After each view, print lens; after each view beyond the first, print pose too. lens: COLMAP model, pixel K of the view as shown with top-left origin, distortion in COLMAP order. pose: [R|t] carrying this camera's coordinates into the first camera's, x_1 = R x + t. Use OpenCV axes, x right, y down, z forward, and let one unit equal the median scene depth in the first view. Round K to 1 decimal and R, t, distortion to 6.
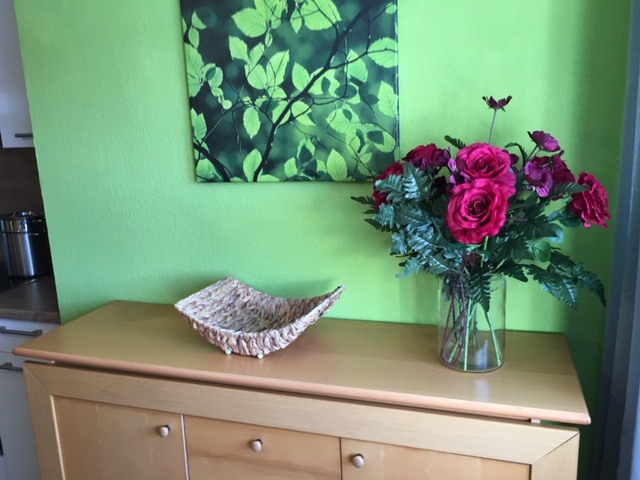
lens RADIAL K [[540.3, 0, 320.0], [0, 540.3, 240.0], [0, 0, 1]] dist [0.030260, -0.008651]
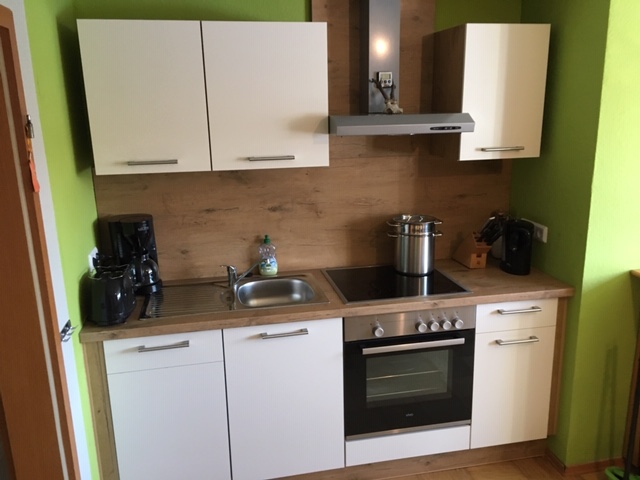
lens RADIAL K [[540.3, 0, 320.0], [0, 540.3, 240.0], [0, 0, 1]] dist [0.030260, -0.008651]
pose [[0.871744, -0.095296, 0.480605, -1.357614], [0.087591, 0.995412, 0.038498, -0.065968], [-0.482068, 0.008536, 0.876092, 0.119732]]
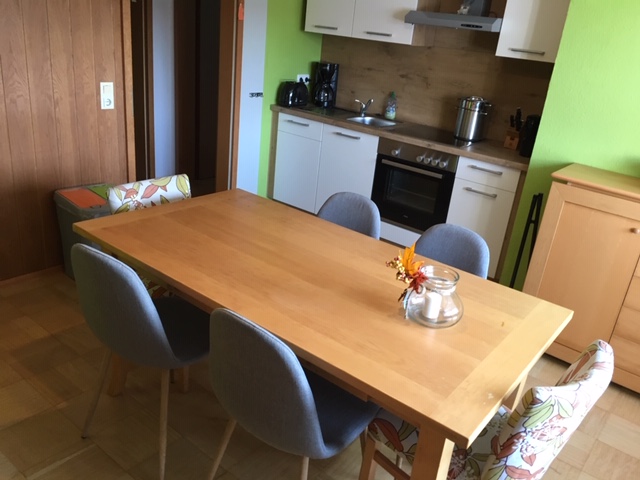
lens RADIAL K [[540.3, 0, 320.0], [0, 540.3, 240.0], [0, 0, 1]] dist [0.030260, -0.008651]
pose [[0.925956, 0.258122, -0.275642, -0.462876], [-0.209575, 0.958453, 0.193512, 0.143398], [0.314140, -0.121416, 0.941581, -0.697773]]
